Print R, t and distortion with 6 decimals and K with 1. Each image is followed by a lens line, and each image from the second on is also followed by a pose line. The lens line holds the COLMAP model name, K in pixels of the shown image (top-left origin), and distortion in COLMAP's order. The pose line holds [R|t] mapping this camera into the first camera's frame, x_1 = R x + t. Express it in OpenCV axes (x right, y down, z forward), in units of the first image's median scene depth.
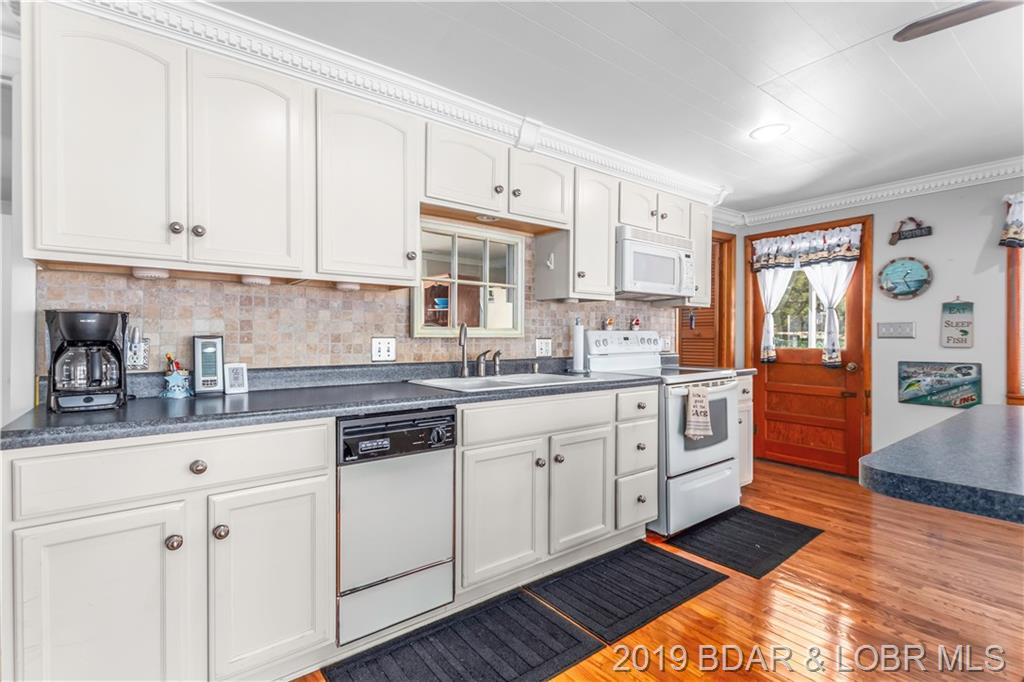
lens RADIAL K [[460.3, 0, 486.0], [0, 460.3, 339.6], [0, 0, 1]] dist [0.008377, -0.003577]
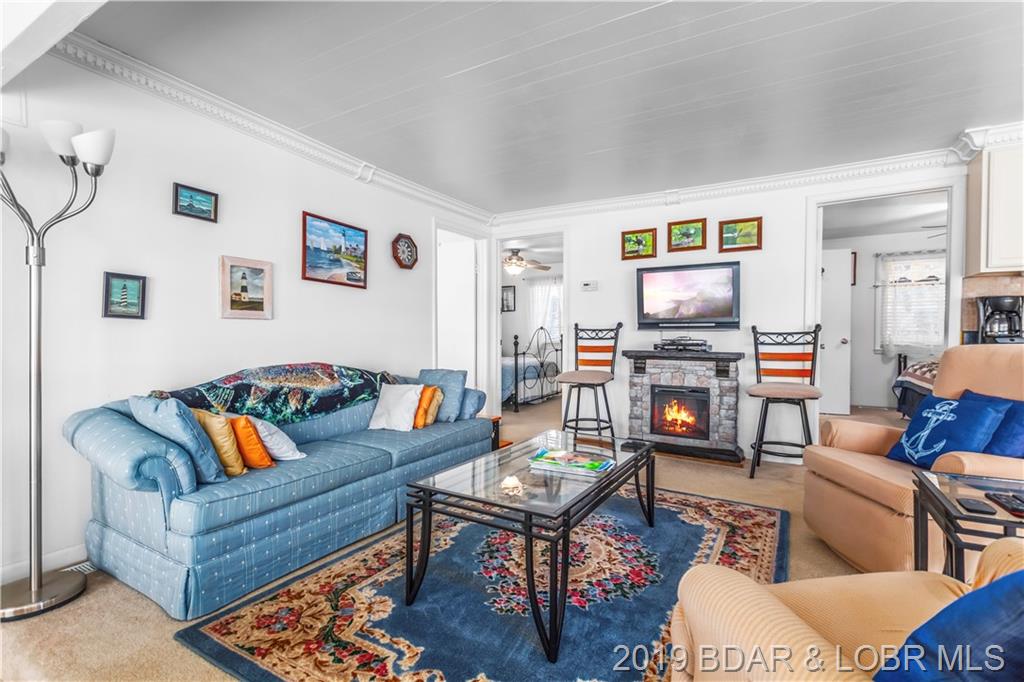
lens RADIAL K [[460.3, 0, 531.8], [0, 460.3, 338.1], [0, 0, 1]] dist [0.008377, -0.003577]
pose [[0.439905, 0.003181, -0.898039, 0.021935], [-0.001978, 0.999995, 0.002573, 0.116542], [0.898042, 0.000645, 0.439909, -1.668113]]
